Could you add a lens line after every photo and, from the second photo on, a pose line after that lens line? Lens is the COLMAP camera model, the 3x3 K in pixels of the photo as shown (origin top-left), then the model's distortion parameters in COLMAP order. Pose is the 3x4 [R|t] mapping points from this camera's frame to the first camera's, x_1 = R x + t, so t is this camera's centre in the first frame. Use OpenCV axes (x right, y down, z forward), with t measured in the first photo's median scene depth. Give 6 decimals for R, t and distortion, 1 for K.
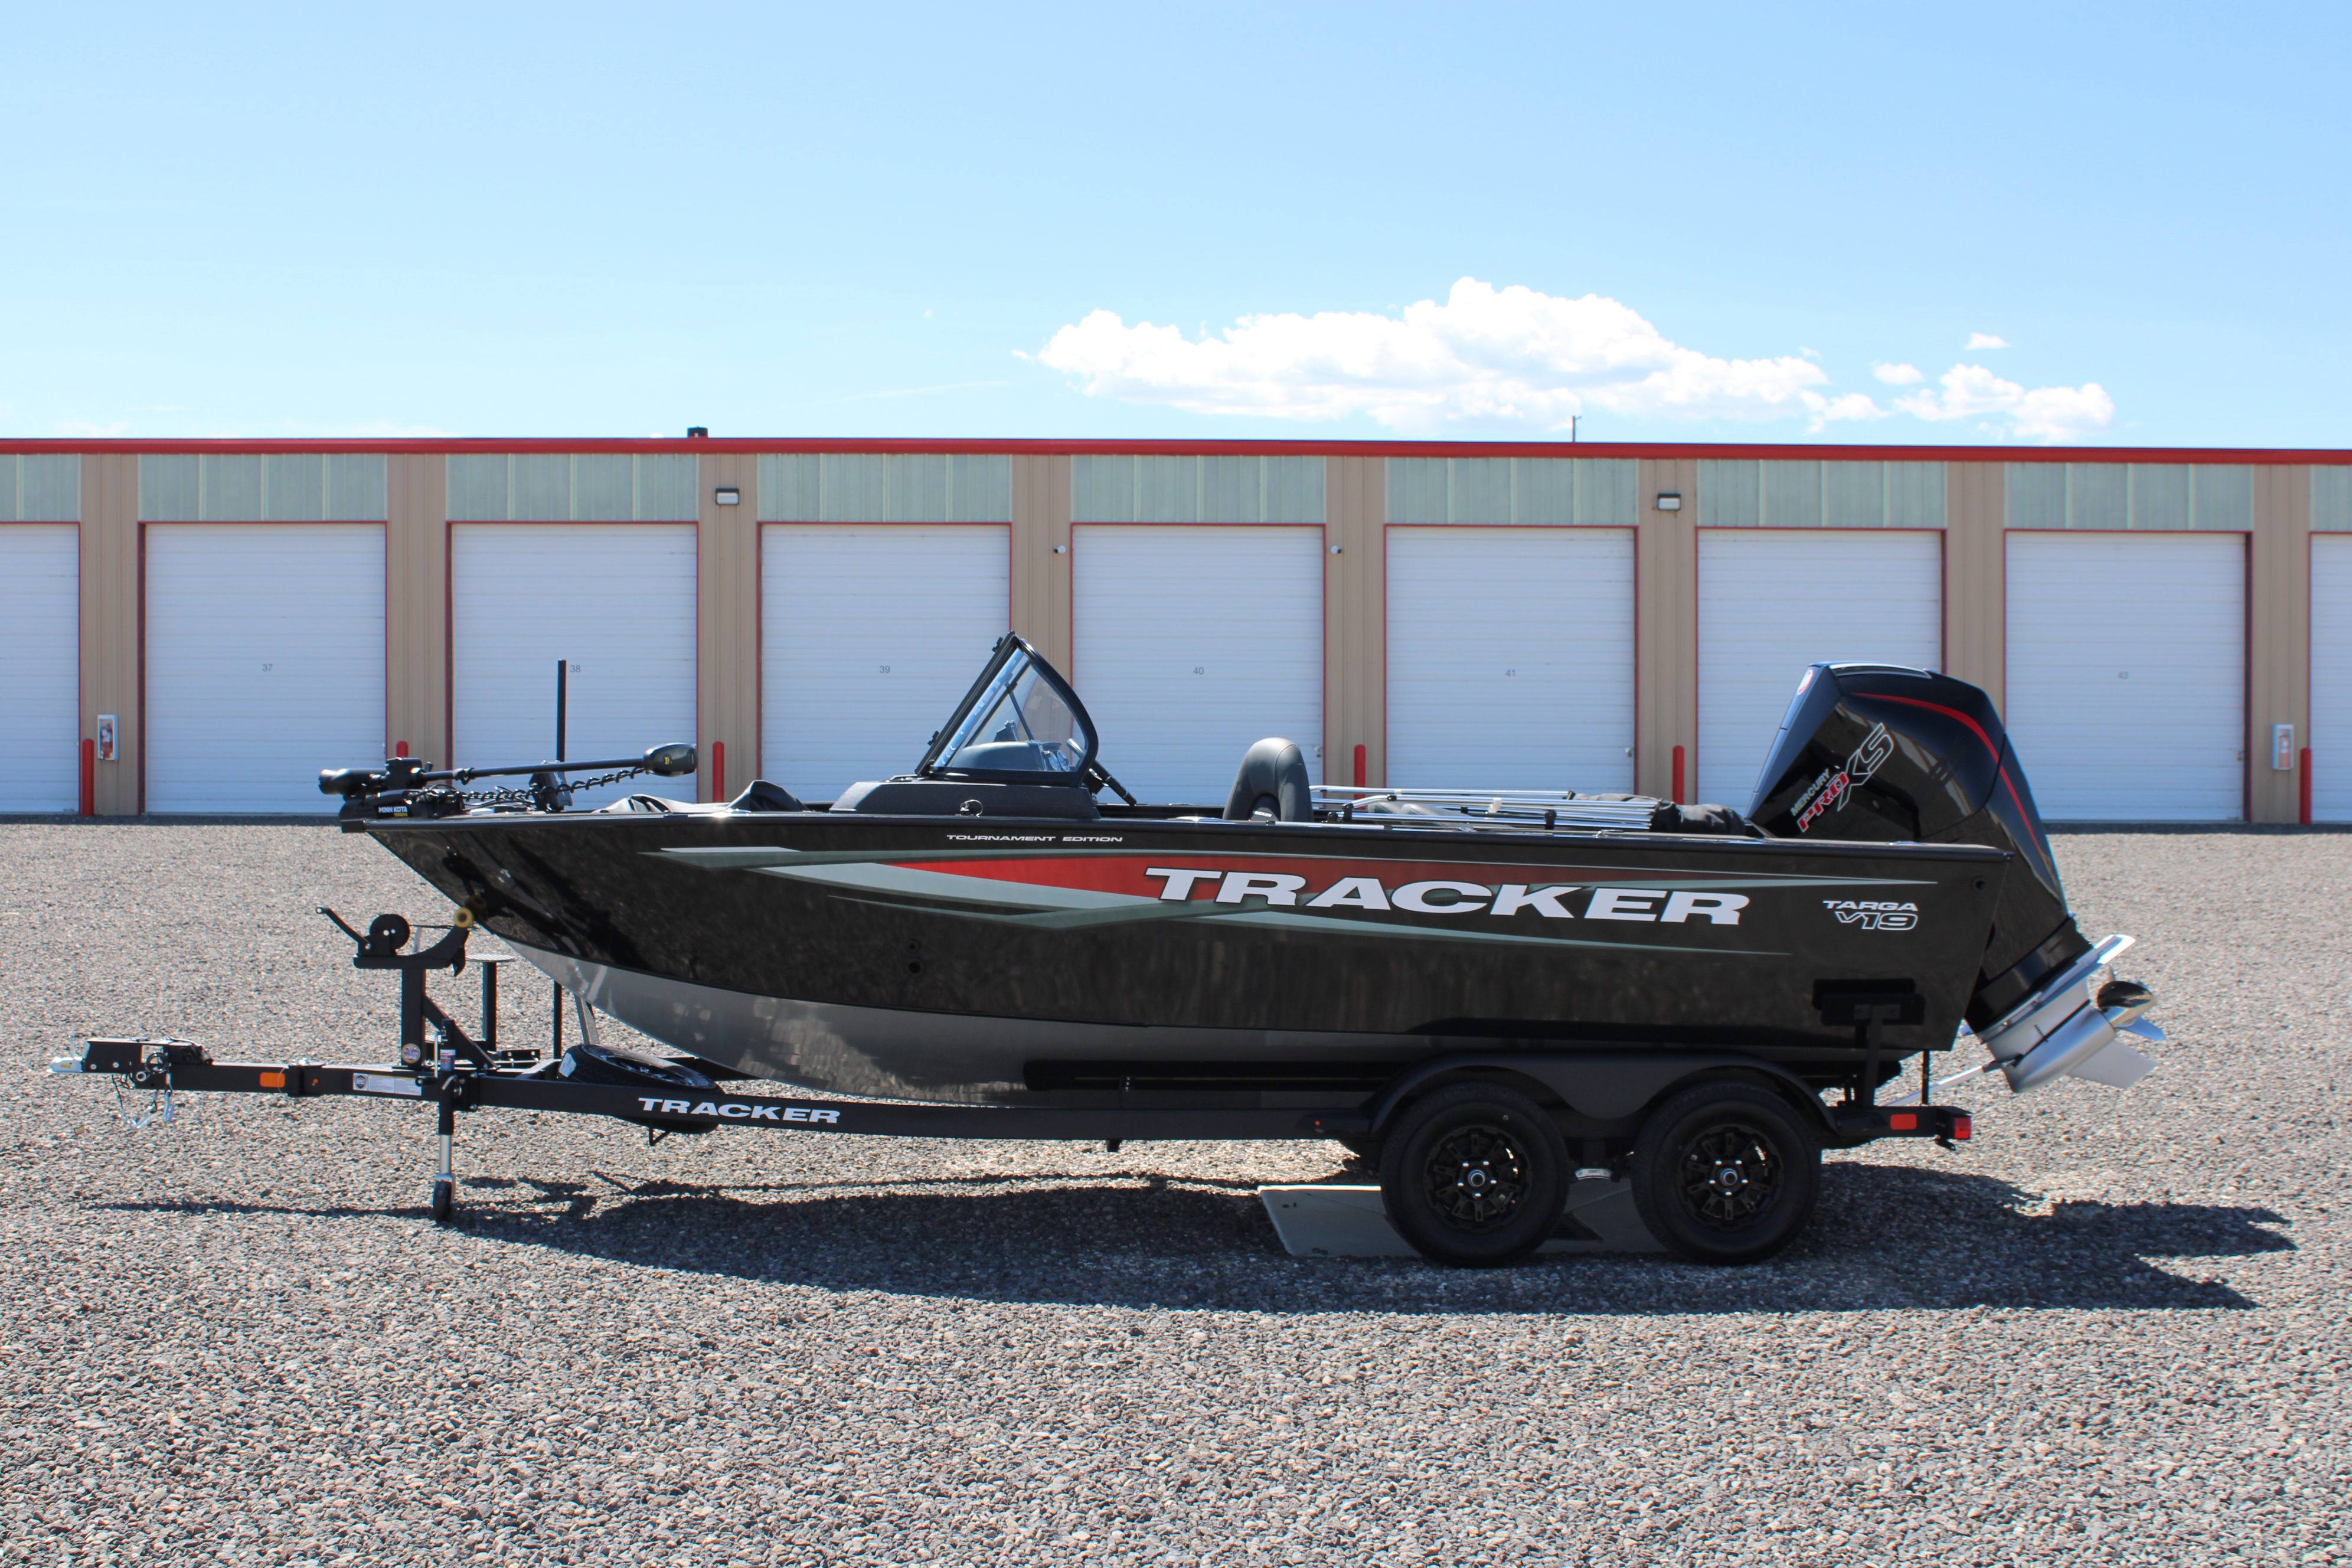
lens RADIAL K [[2819.6, 0, 1176.0], [0, 2819.6, 784.0], [0, 0, 1]] dist [-0.096430, 0.059368]
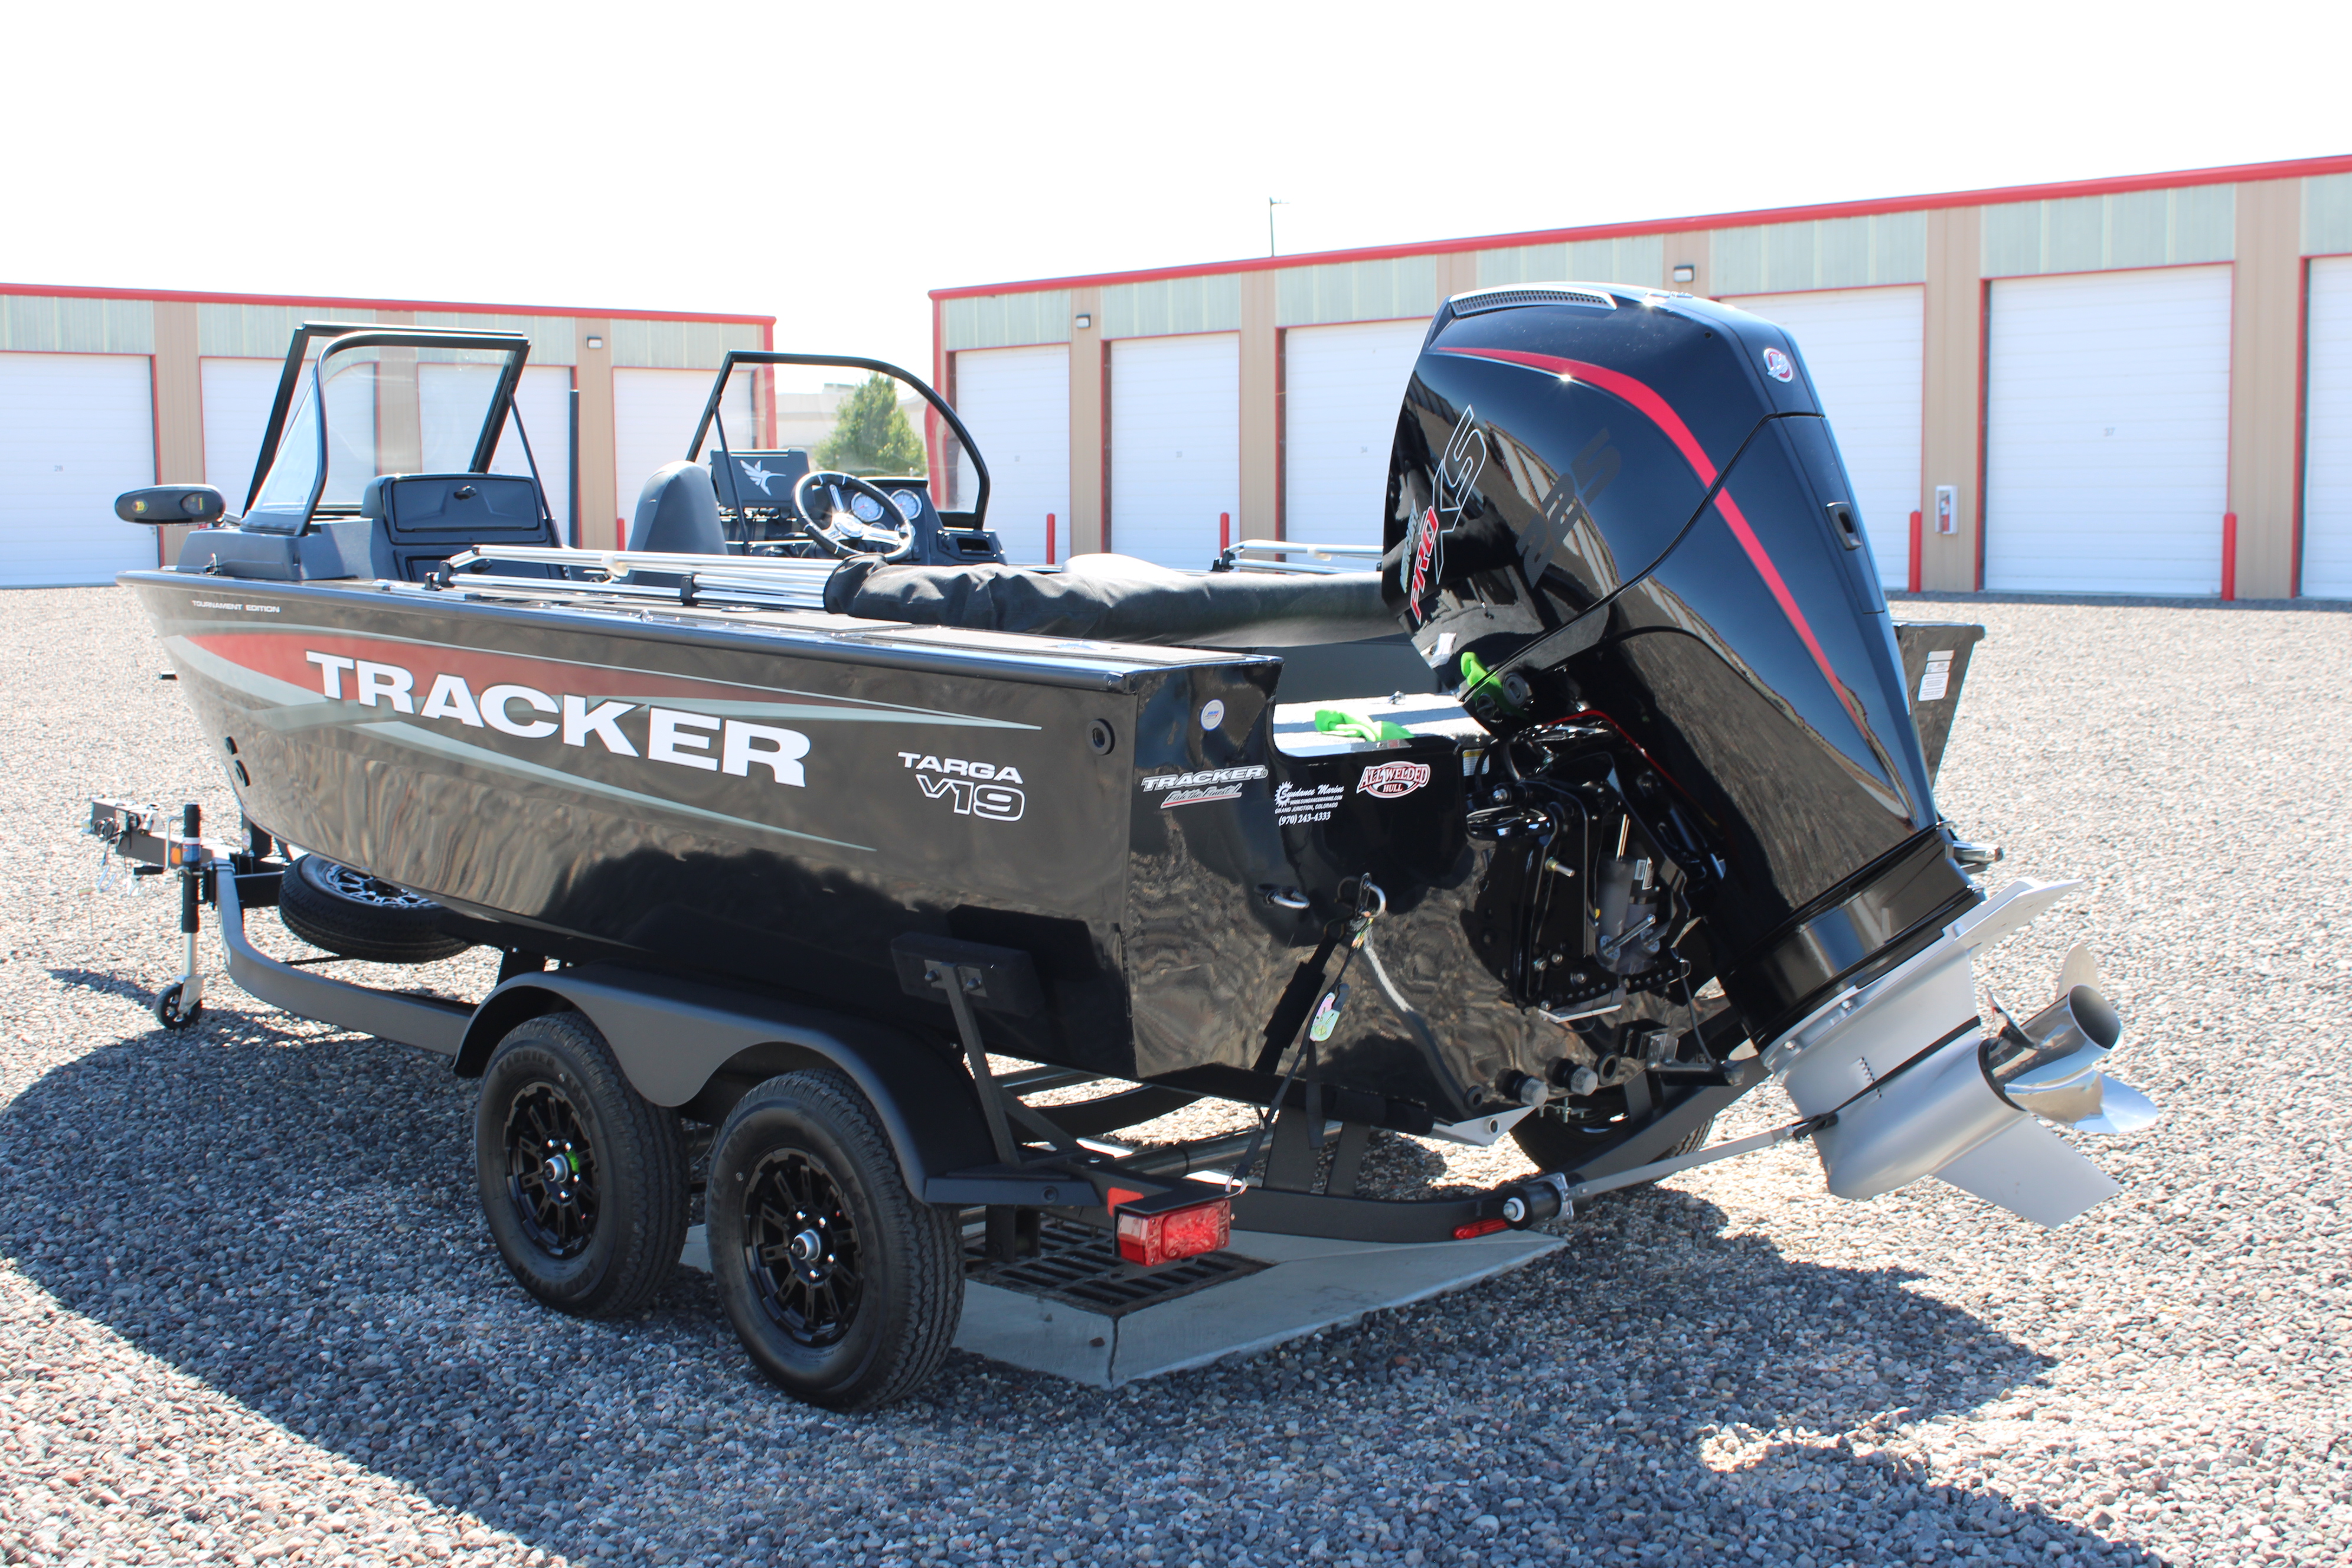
lens RADIAL K [[2819.6, 0, 1176.0], [0, 2819.6, 784.0], [0, 0, 1]] dist [-0.096430, 0.059368]
pose [[0.664774, 0.063605, -0.744332, 0.643313], [-0.005422, 0.996753, 0.080333, 0.005655], [0.747025, -0.049368, 0.662961, 0.688503]]
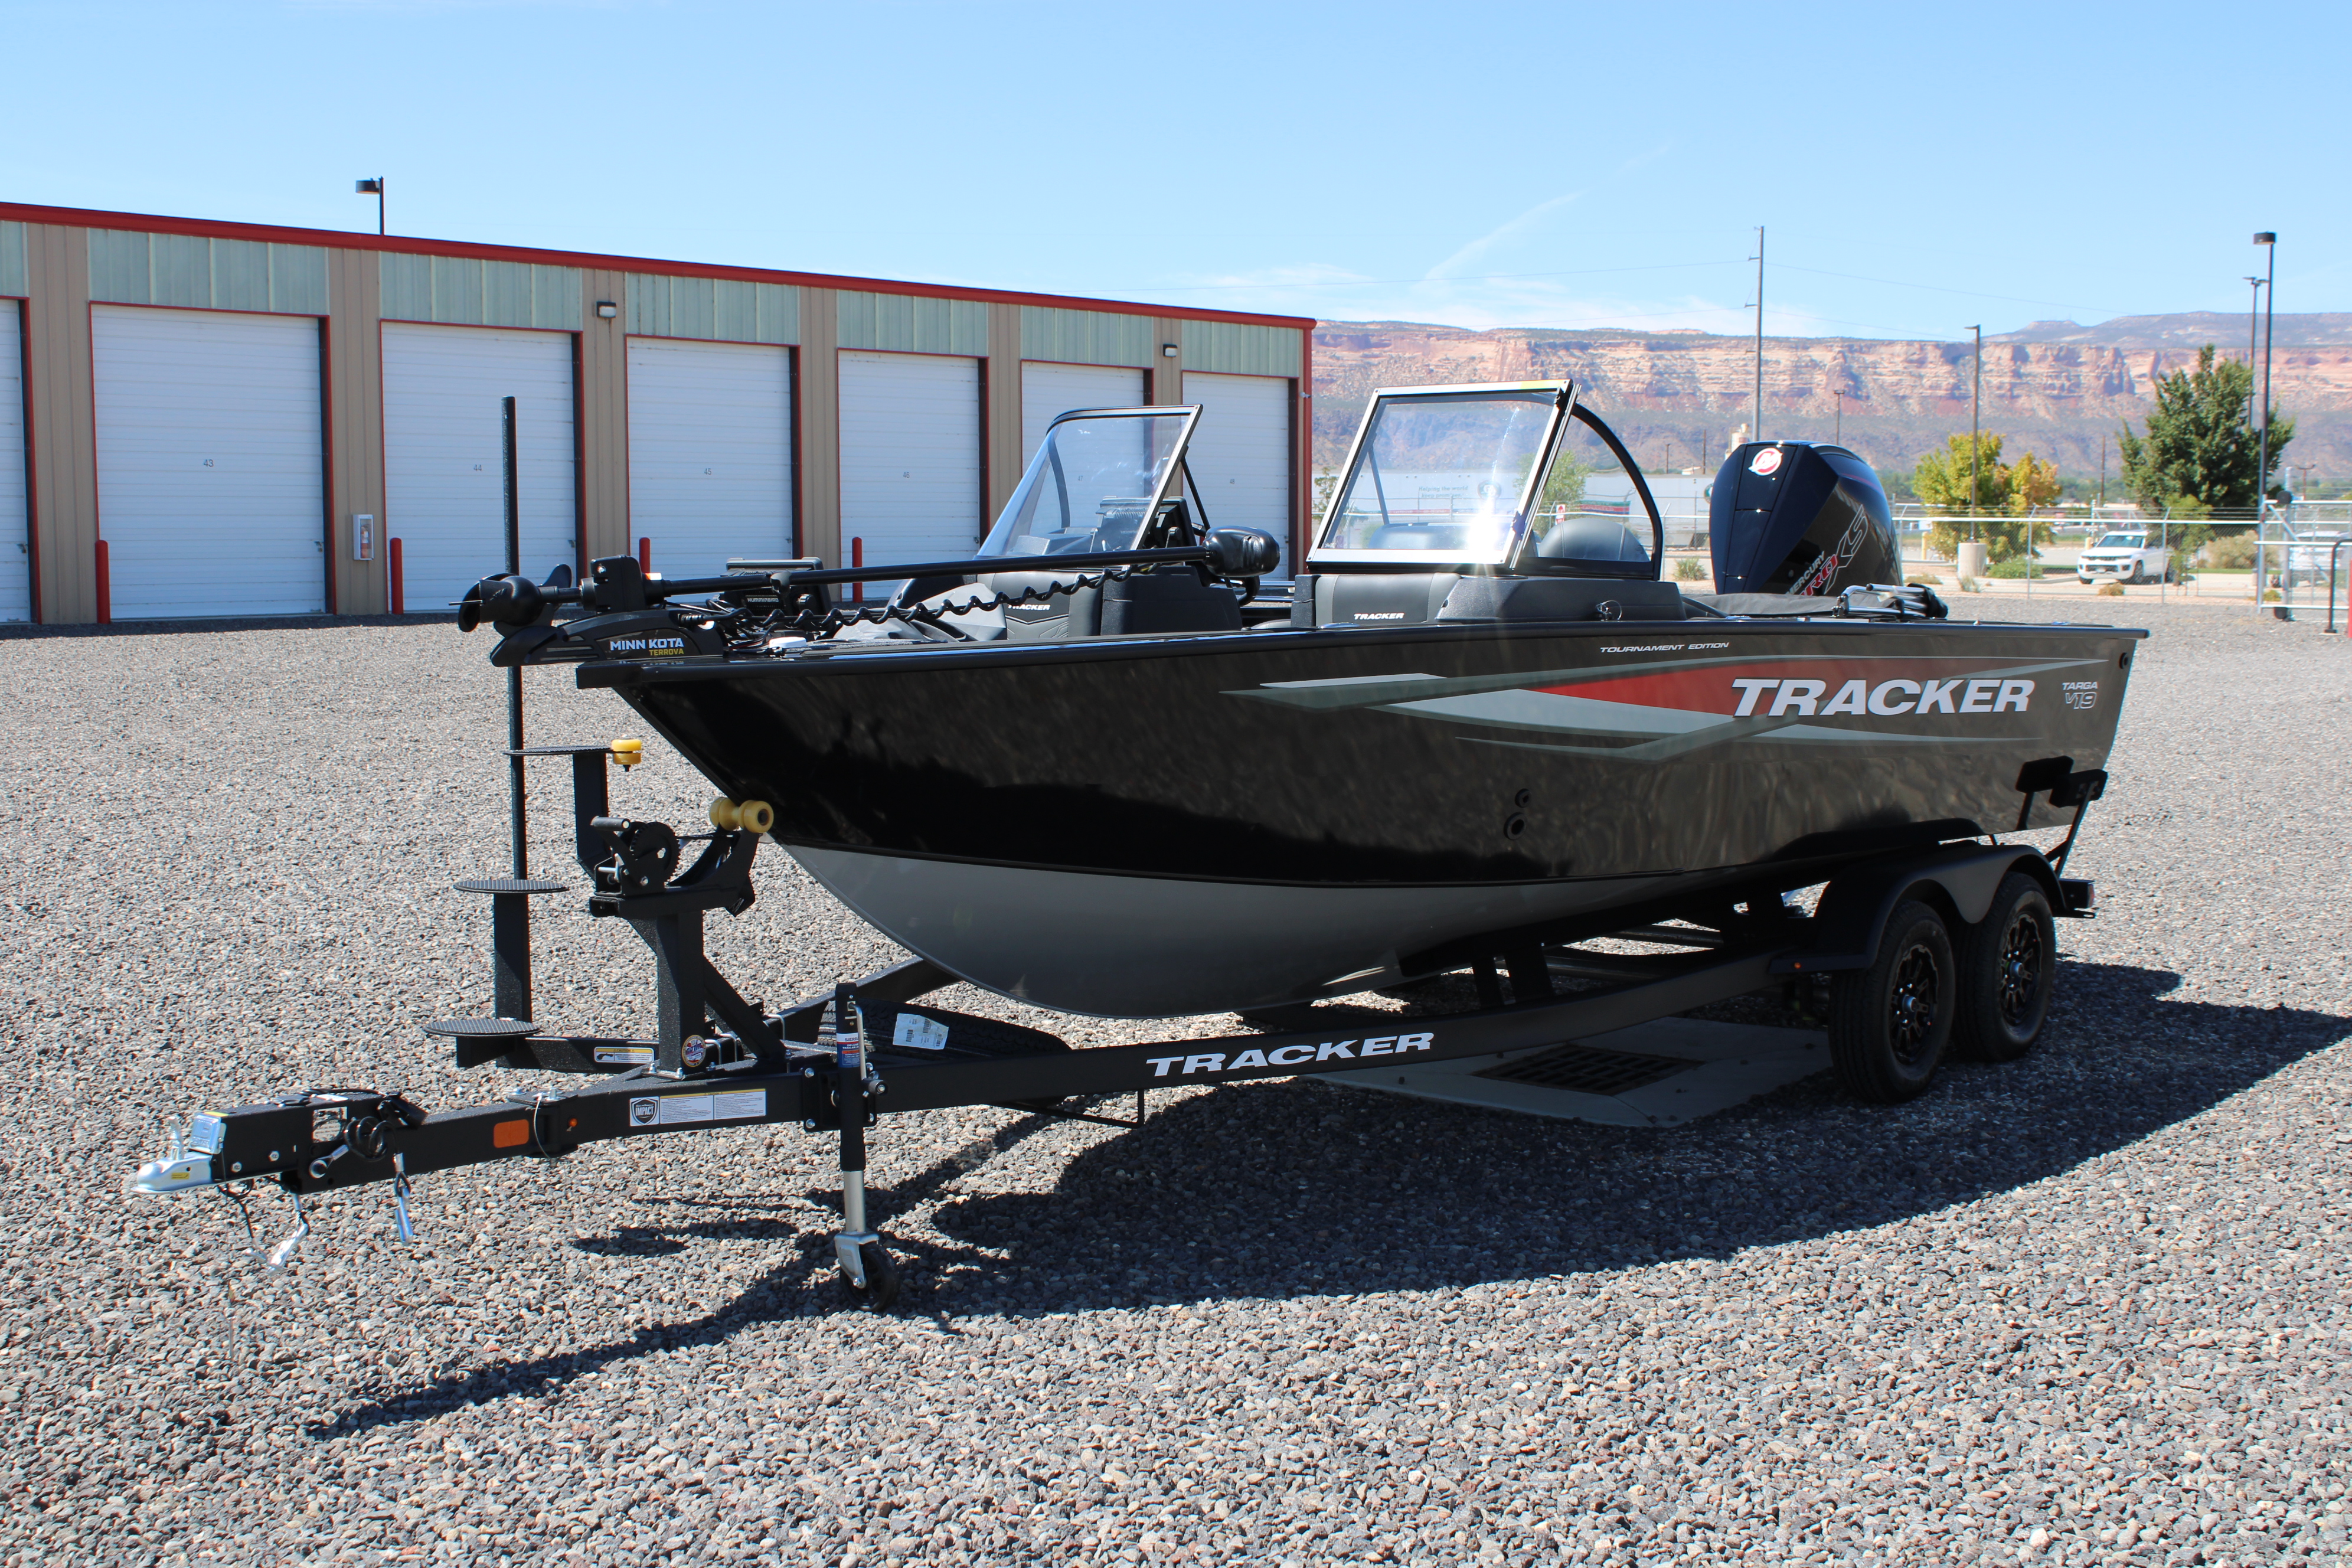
lens RADIAL K [[2819.6, 0, 1176.0], [0, 2819.6, 784.0], [0, 0, 1]] dist [-0.096430, 0.059368]
pose [[0.654206, -0.072191, 0.752863, -0.716861], [0.016520, 0.996561, 0.081204, -0.008316], [-0.756136, -0.040687, 0.653149, 0.582843]]
